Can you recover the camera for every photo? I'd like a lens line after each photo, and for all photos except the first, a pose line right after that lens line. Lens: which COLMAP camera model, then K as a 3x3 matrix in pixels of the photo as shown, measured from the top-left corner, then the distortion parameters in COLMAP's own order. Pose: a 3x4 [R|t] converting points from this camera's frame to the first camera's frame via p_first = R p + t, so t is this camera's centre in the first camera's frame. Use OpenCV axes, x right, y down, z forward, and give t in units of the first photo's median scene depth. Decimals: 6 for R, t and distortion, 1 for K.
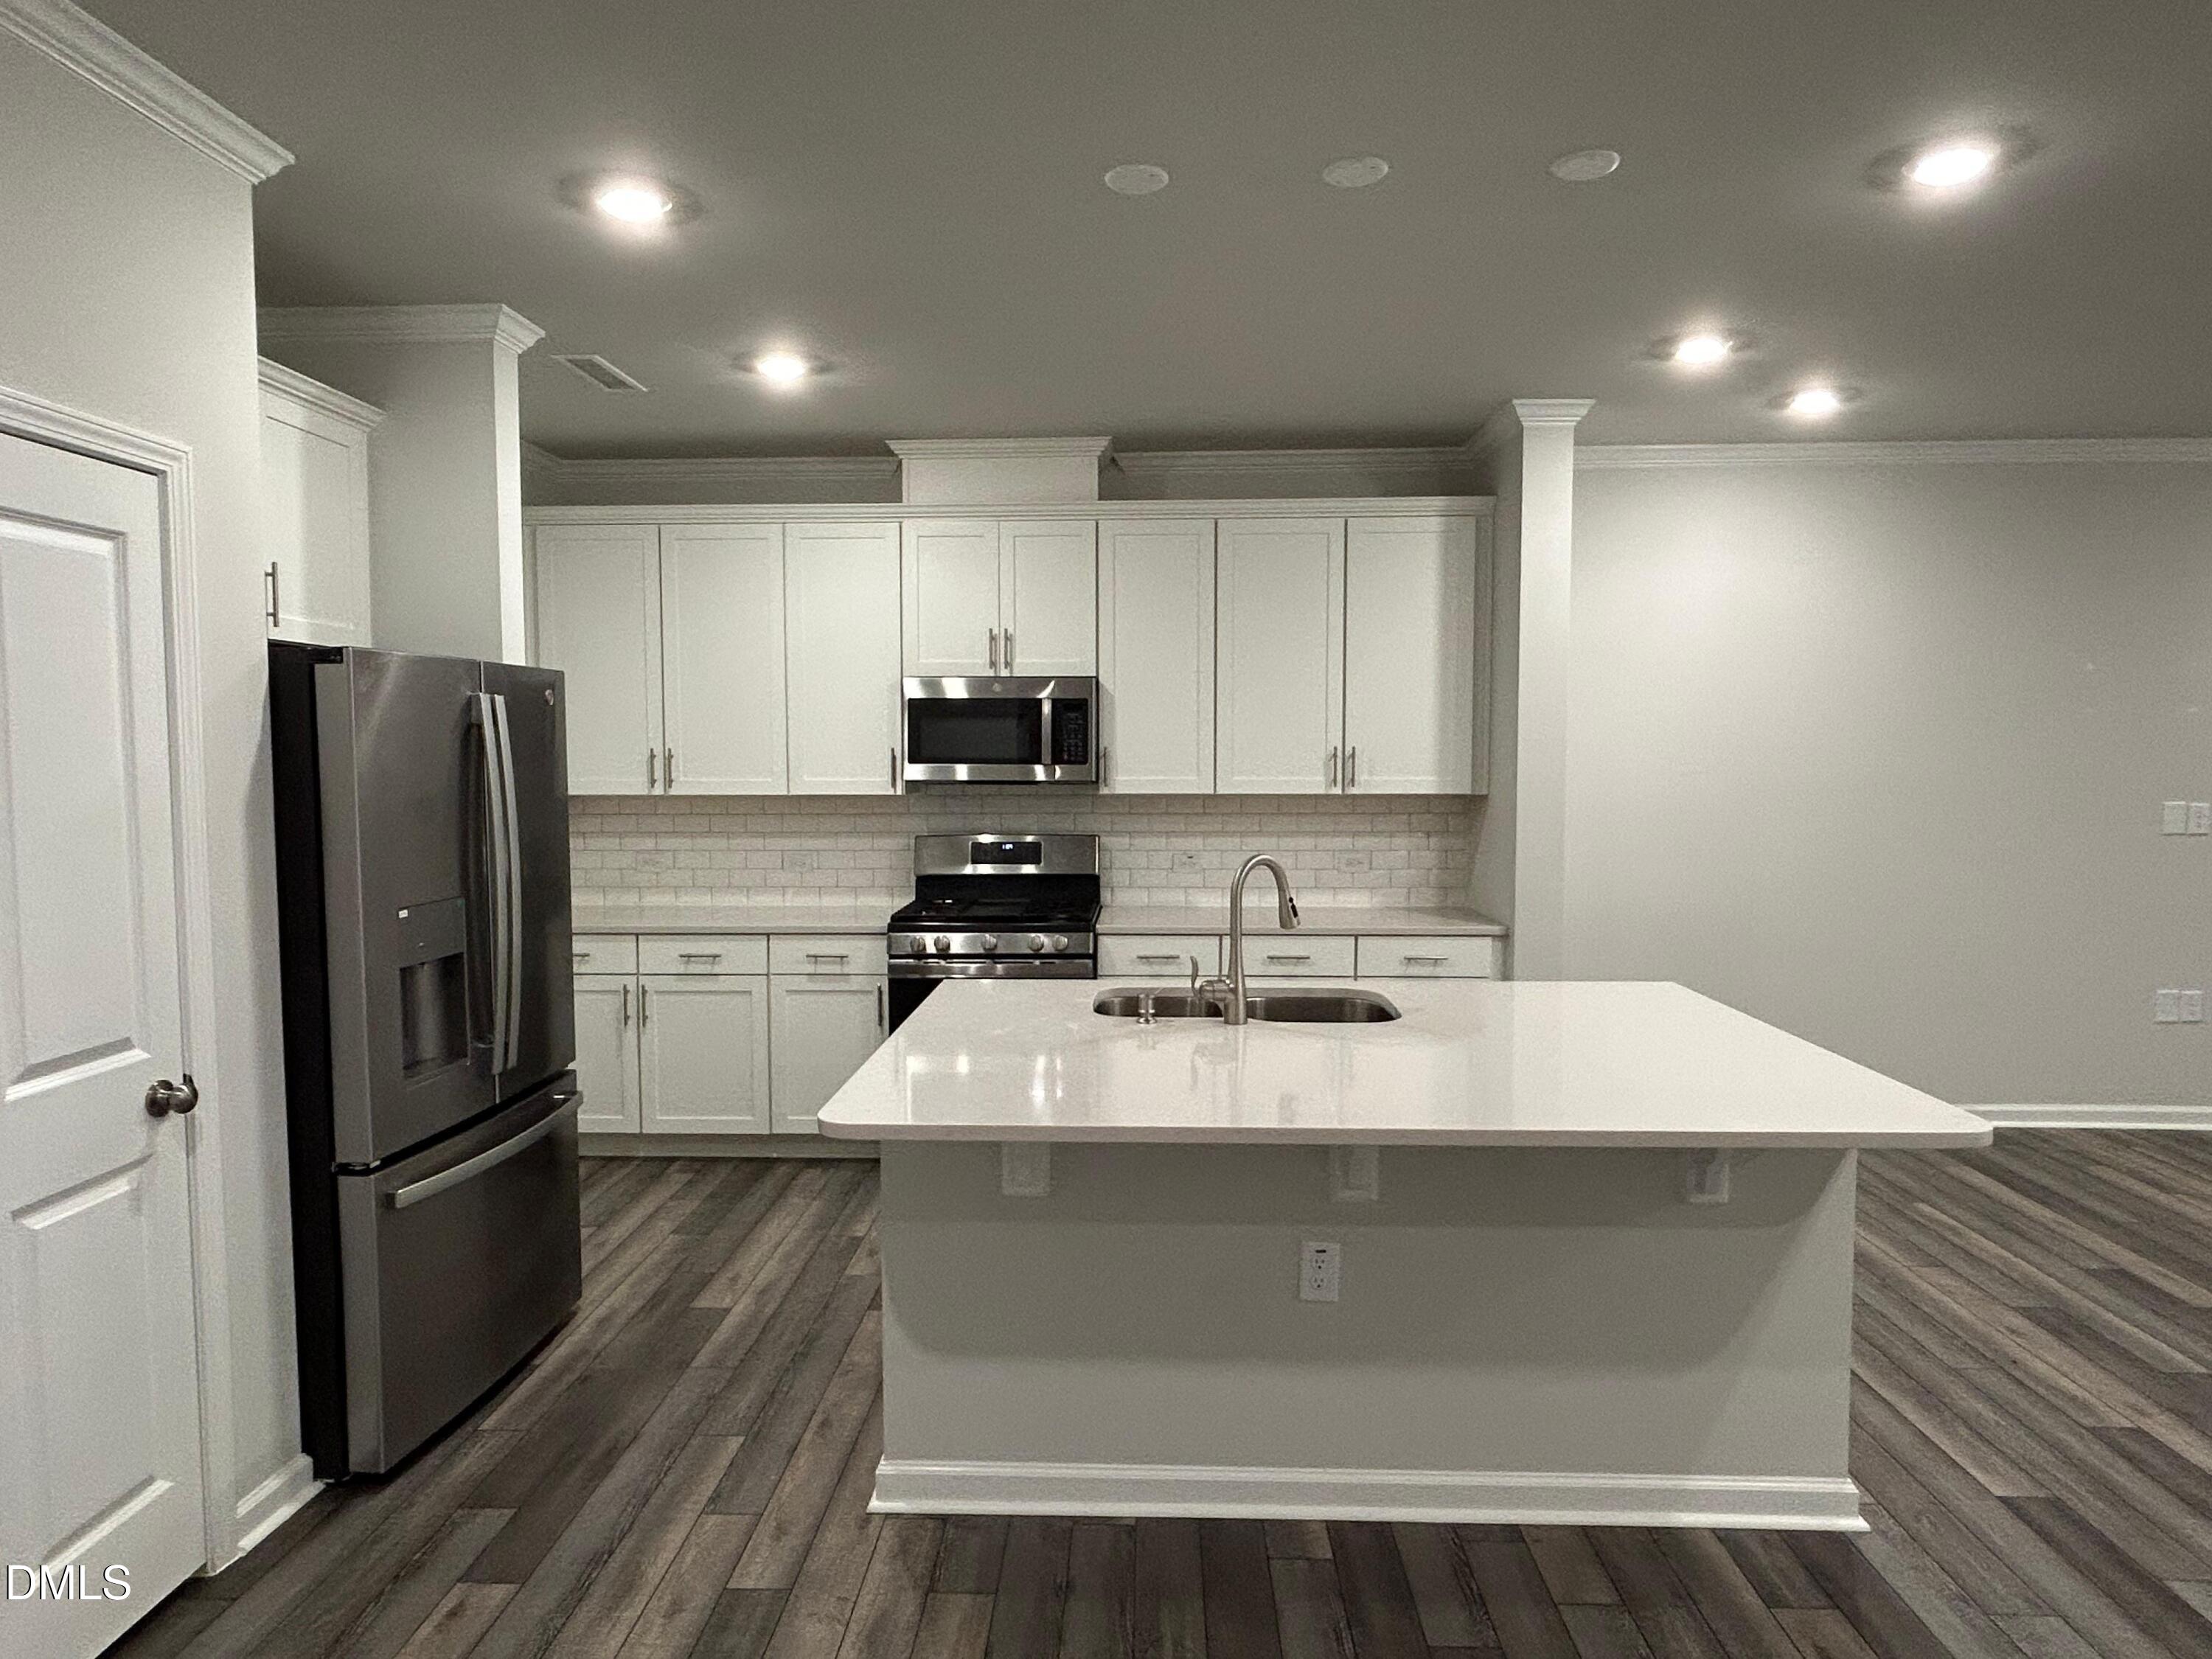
lens RADIAL K [[1310.6, 0, 1110.0], [0, 1310.6, 824.6], [0, 0, 1]] dist [0.001731, -0.001421]
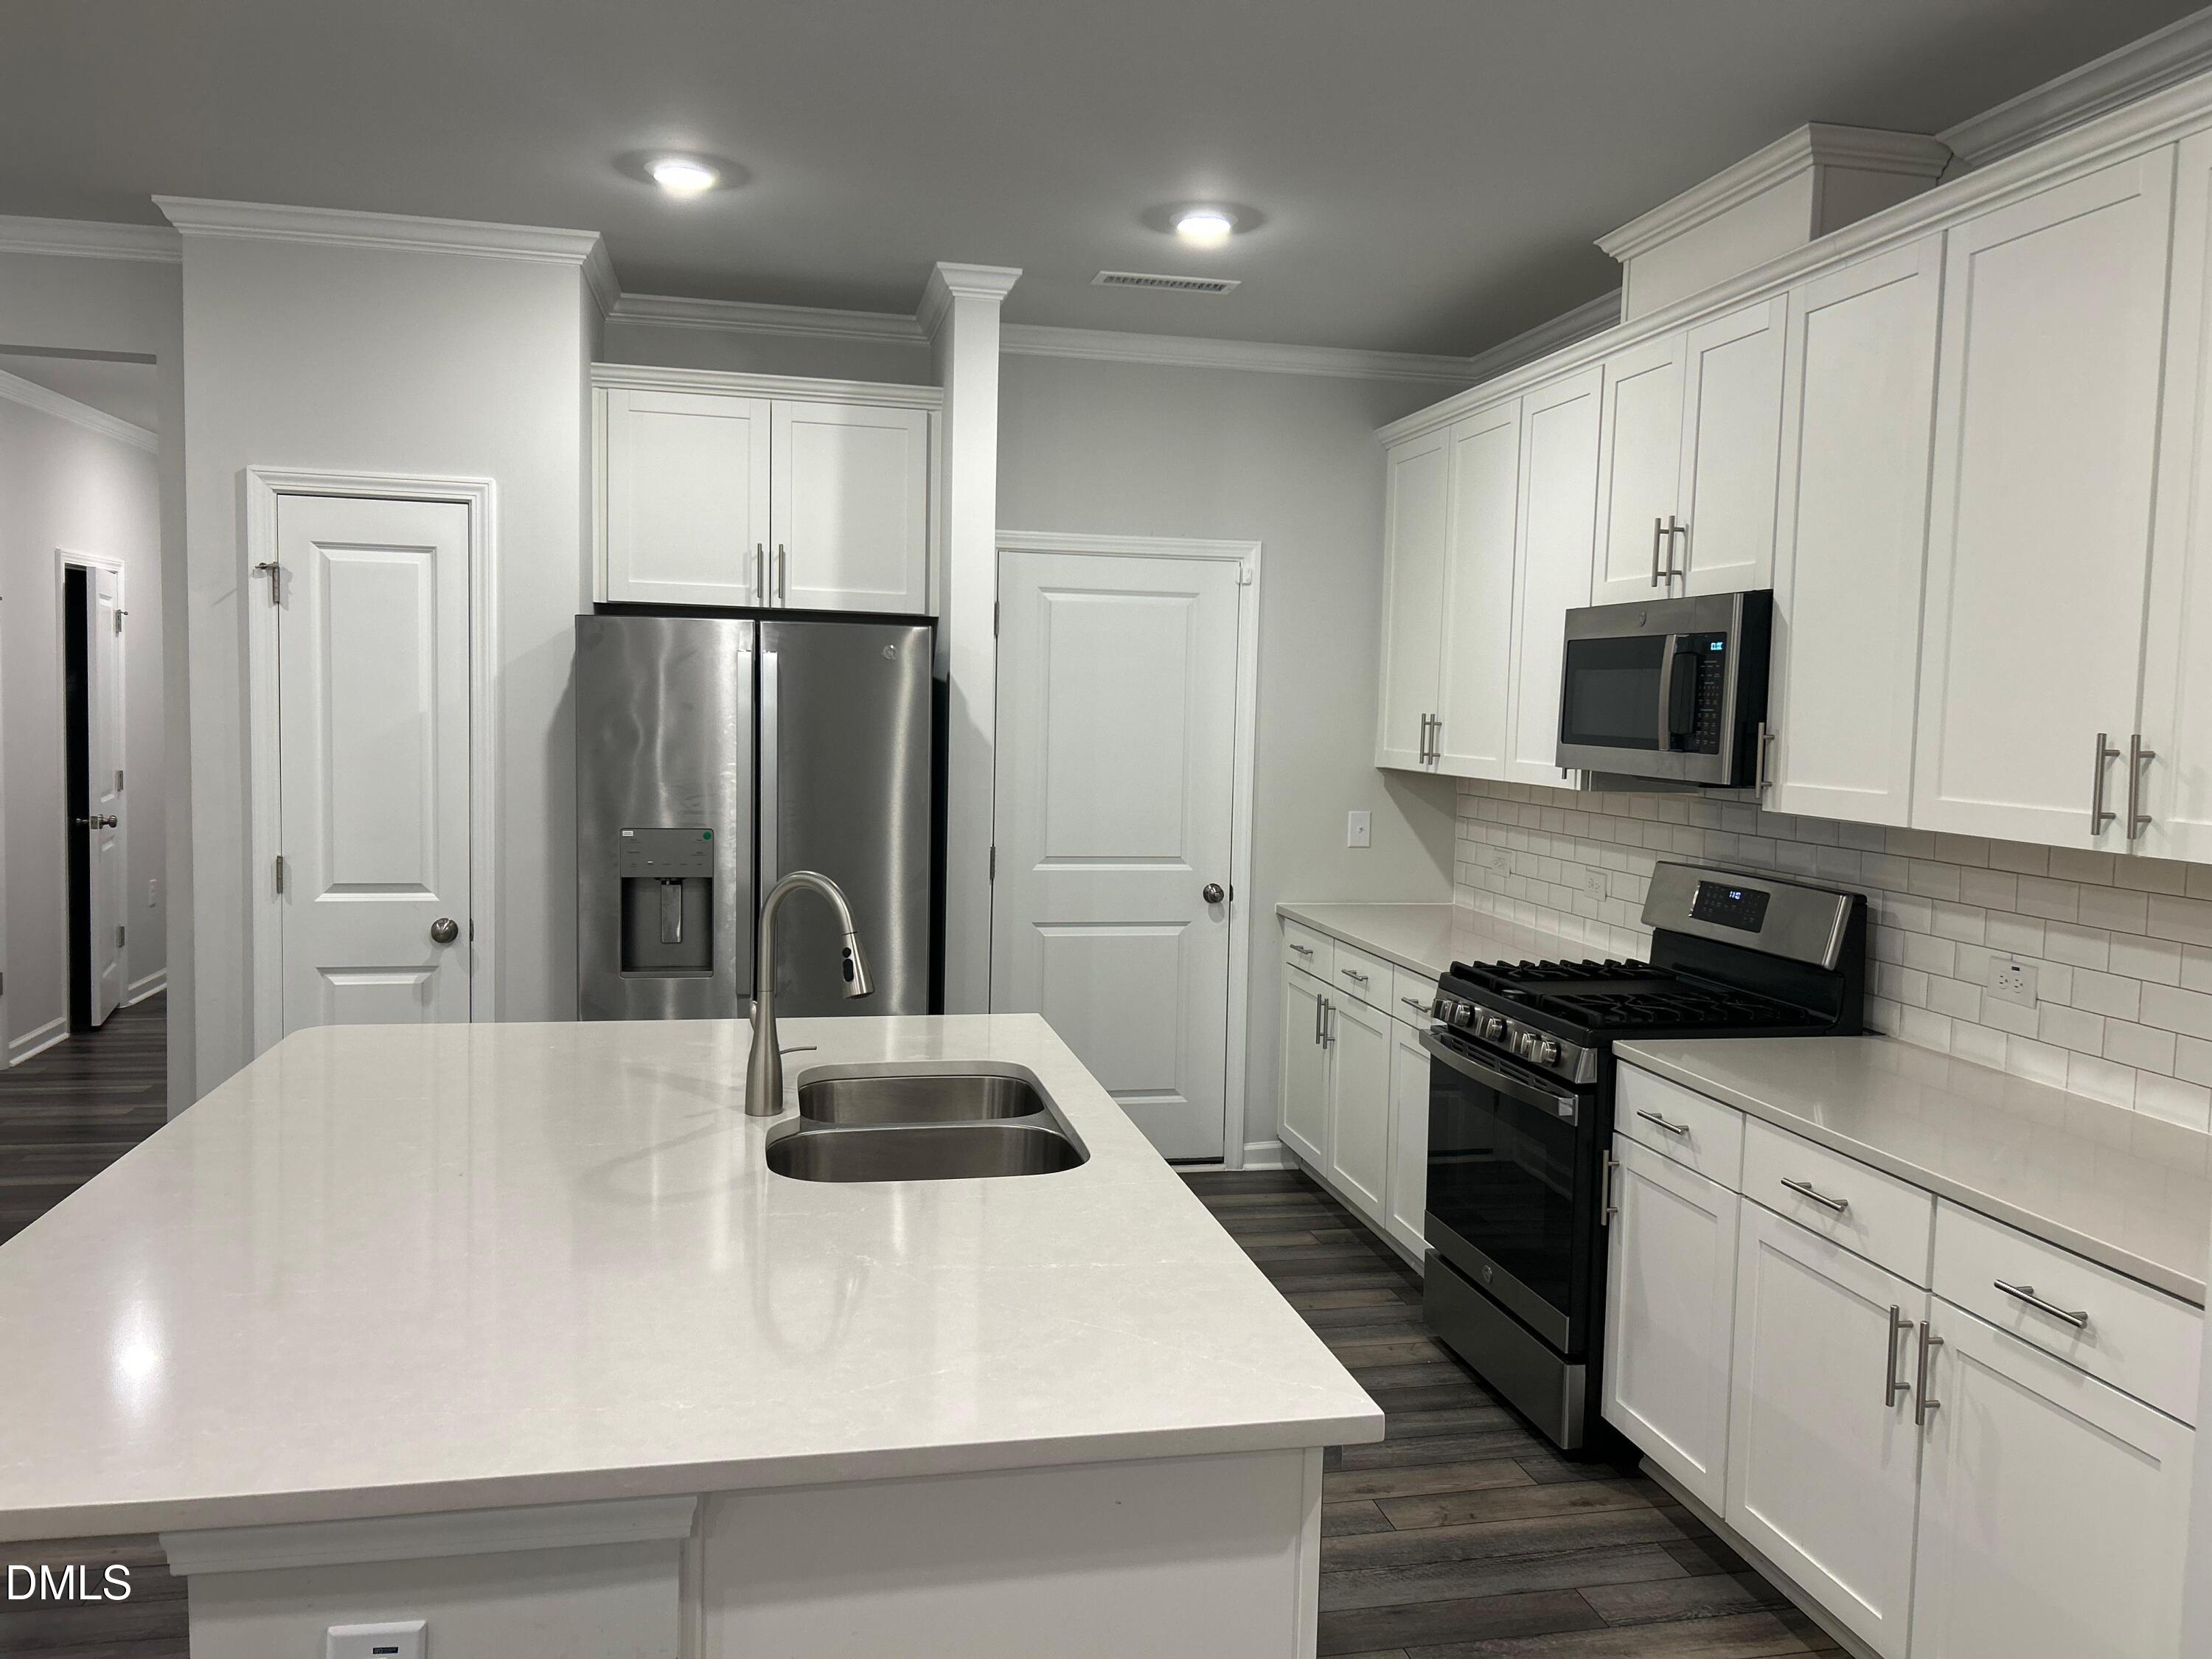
lens RADIAL K [[1654.5, 0, 1126.5], [0, 1654.5, 824.3], [0, 0, 1]] dist [0.029822, -0.008074]
pose [[0.244252, 0.078810, -0.966504, 0.803752], [-0.079057, 0.994993, 0.061154, -0.053674], [0.966484, 0.061472, 0.249259, 0.809661]]
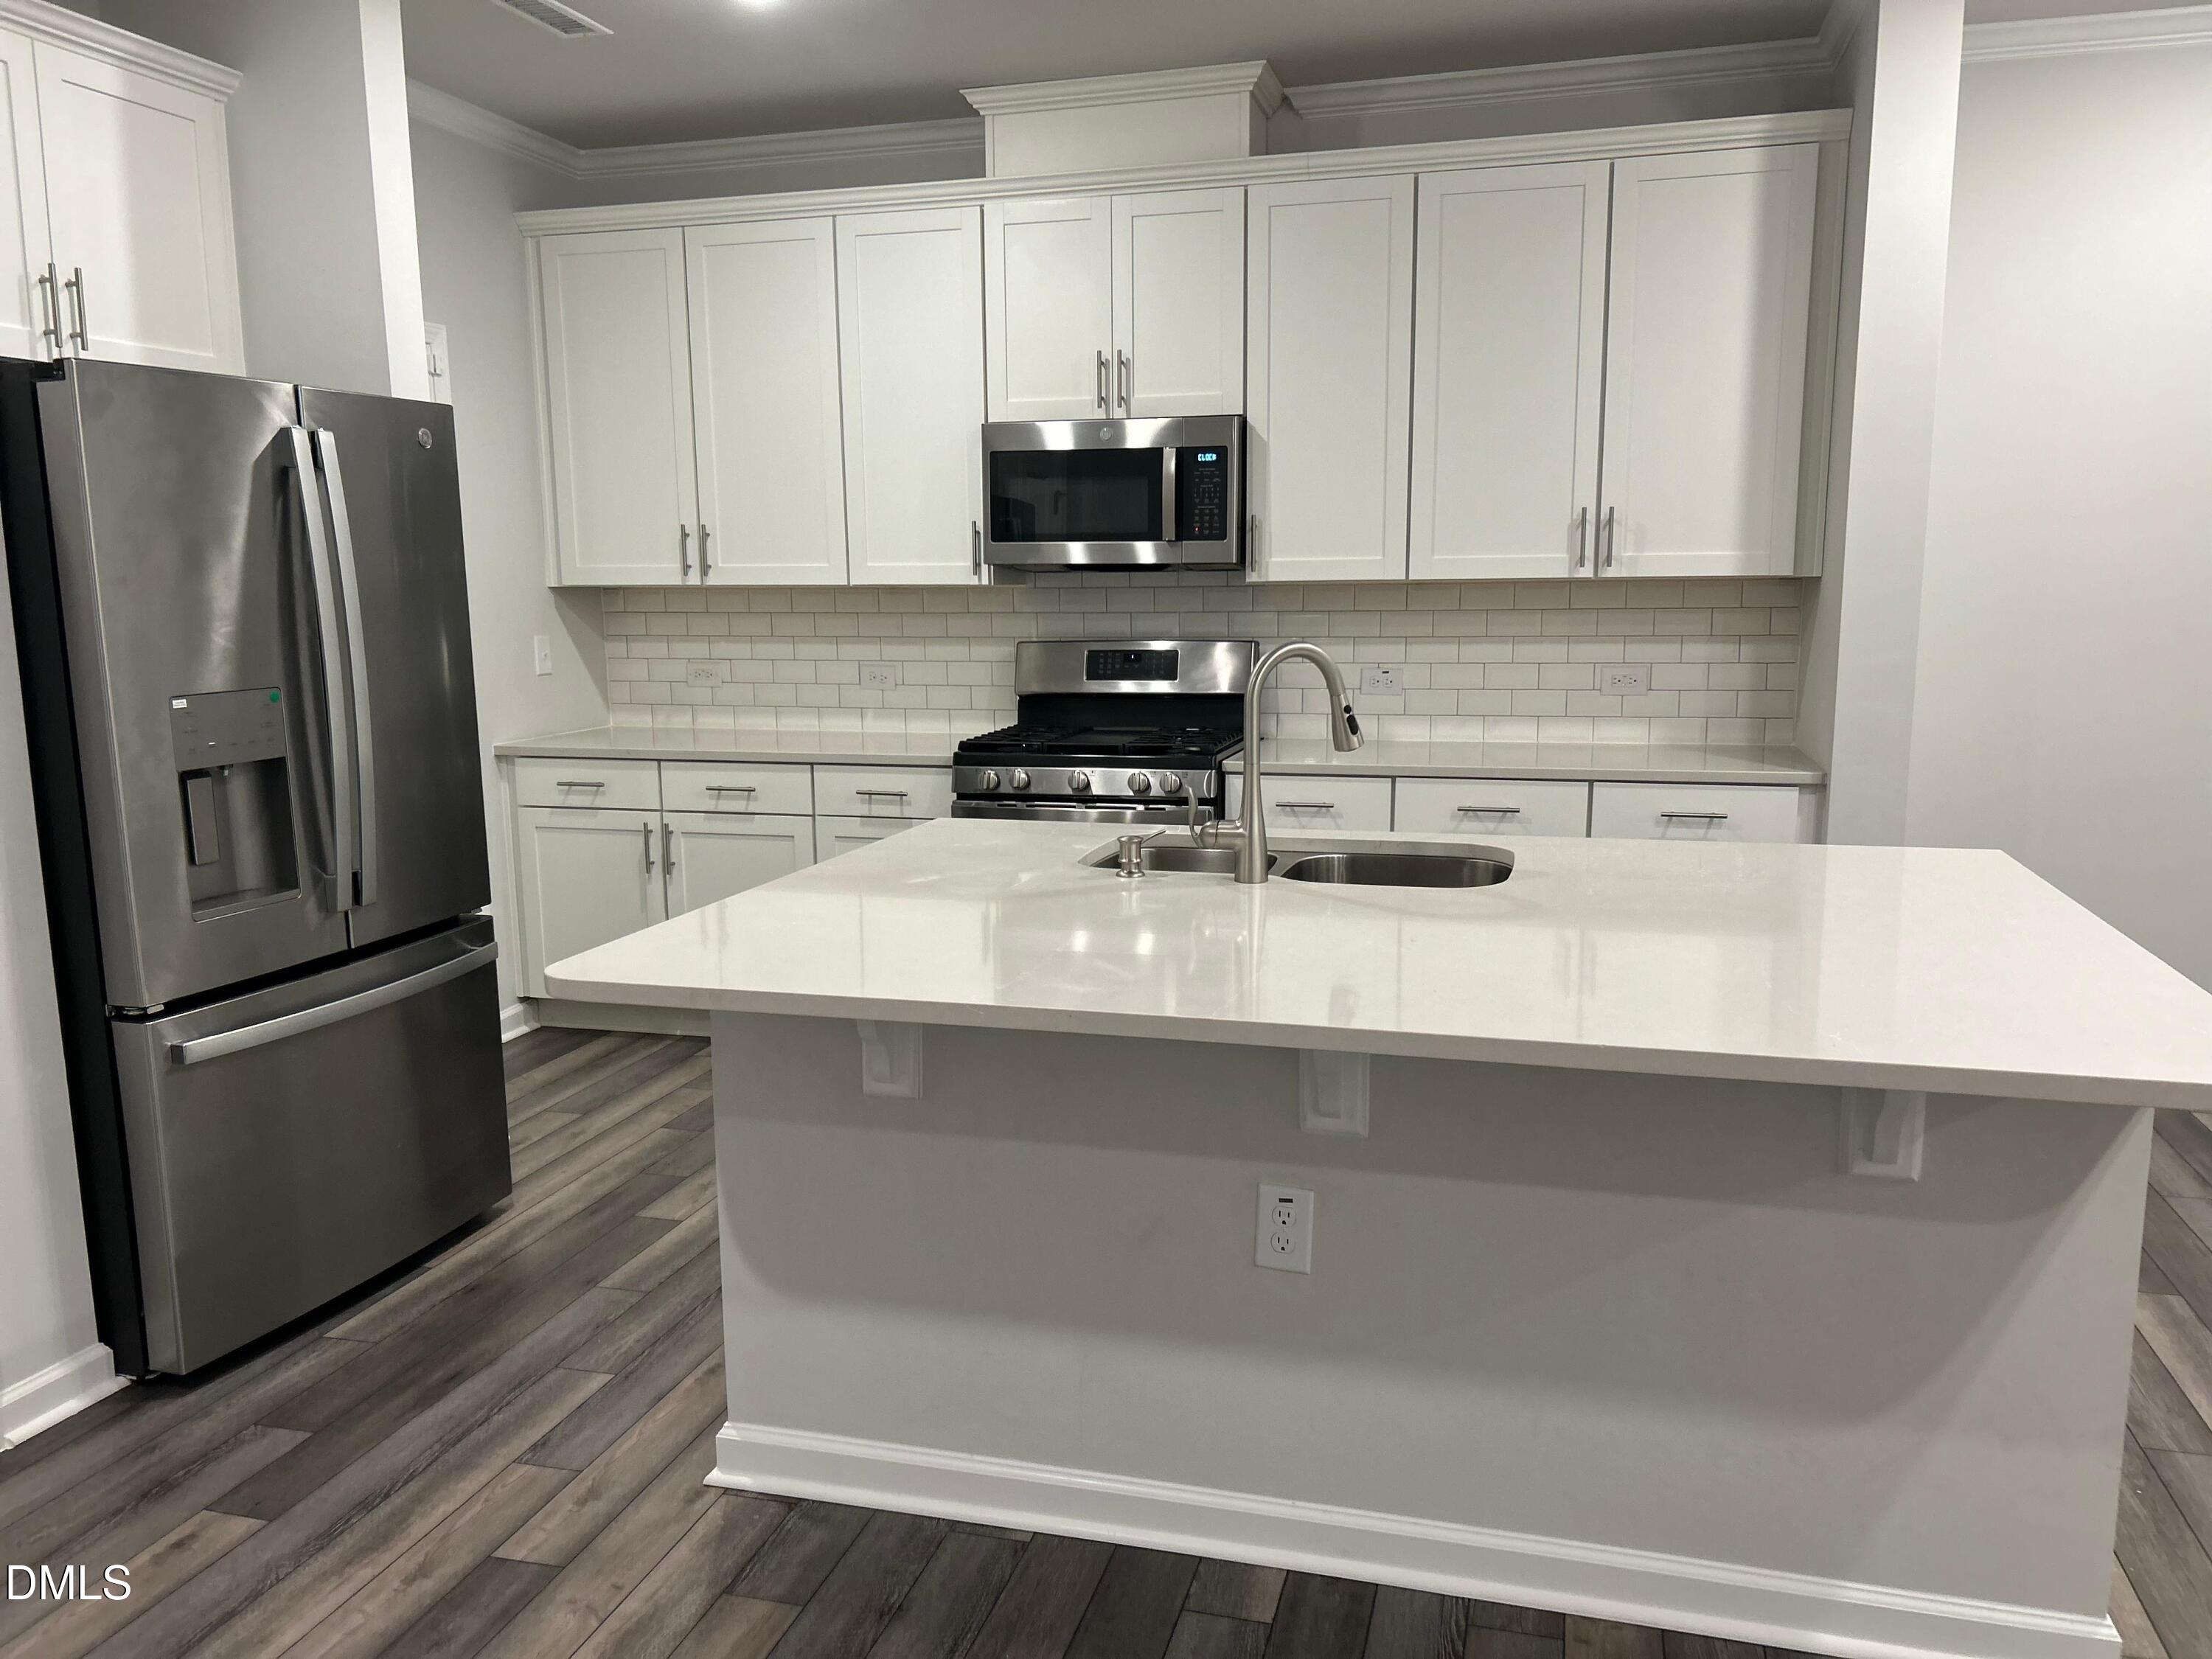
lens RADIAL K [[1671.5, 0, 1119.4], [0, 1671.5, 841.6], [0, 0, 1]] dist [0.056229, -0.059887]
pose [[0.972638, 0.029619, -0.230432, 0.196617], [-0.004815, 0.994197, 0.107468, 0.028912], [0.232278, -0.103418, 0.967136, 0.097350]]
